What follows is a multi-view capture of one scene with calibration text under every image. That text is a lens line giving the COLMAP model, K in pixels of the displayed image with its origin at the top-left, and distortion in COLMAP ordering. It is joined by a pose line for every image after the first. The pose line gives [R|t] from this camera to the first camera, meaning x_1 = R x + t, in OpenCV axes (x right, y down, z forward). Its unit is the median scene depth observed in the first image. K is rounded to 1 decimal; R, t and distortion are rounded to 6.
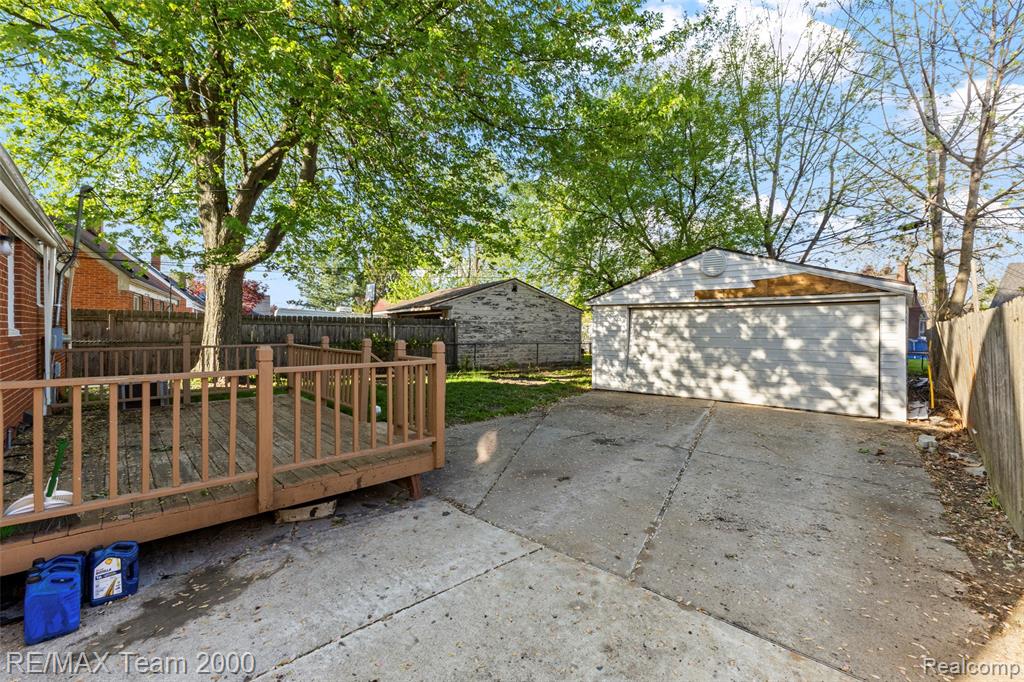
lens RADIAL K [[446.5, 0, 532.8], [0, 446.5, 327.3], [0, 0, 1]] dist [0.003133, -0.002679]
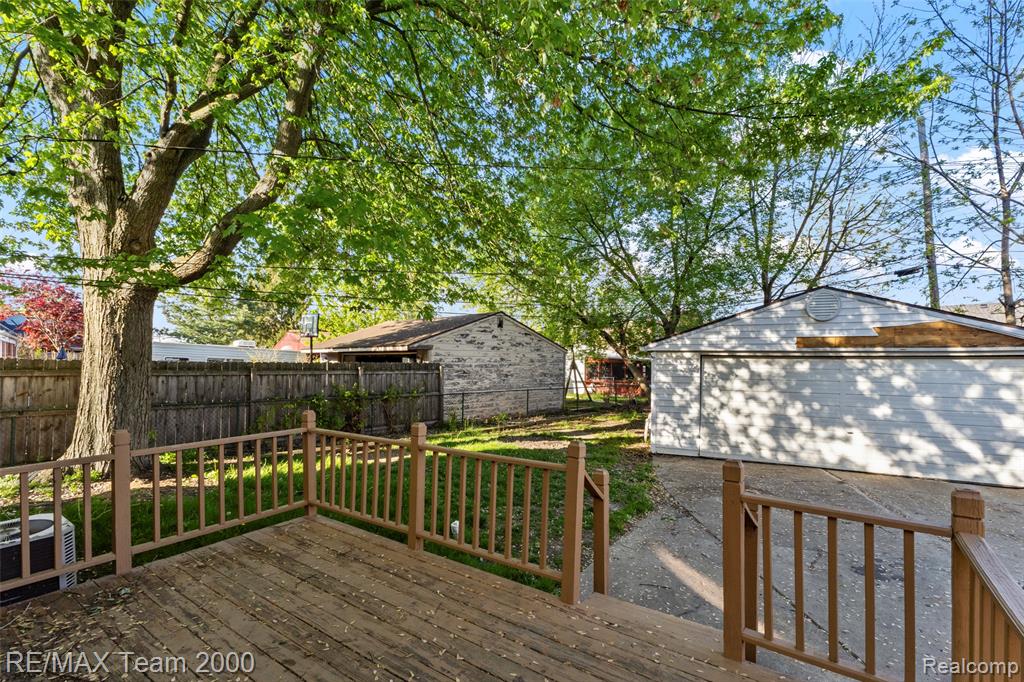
lens RADIAL K [[446.5, 0, 534.0], [0, 446.5, 358.7], [0, 0, 1]] dist [0.003133, -0.002679]
pose [[0.968190, -0.001885, 0.250210, -0.297626], [0.001740, 0.999998, 0.000802, -0.035523], [-0.250211, -0.000341, 0.968191, 0.274095]]
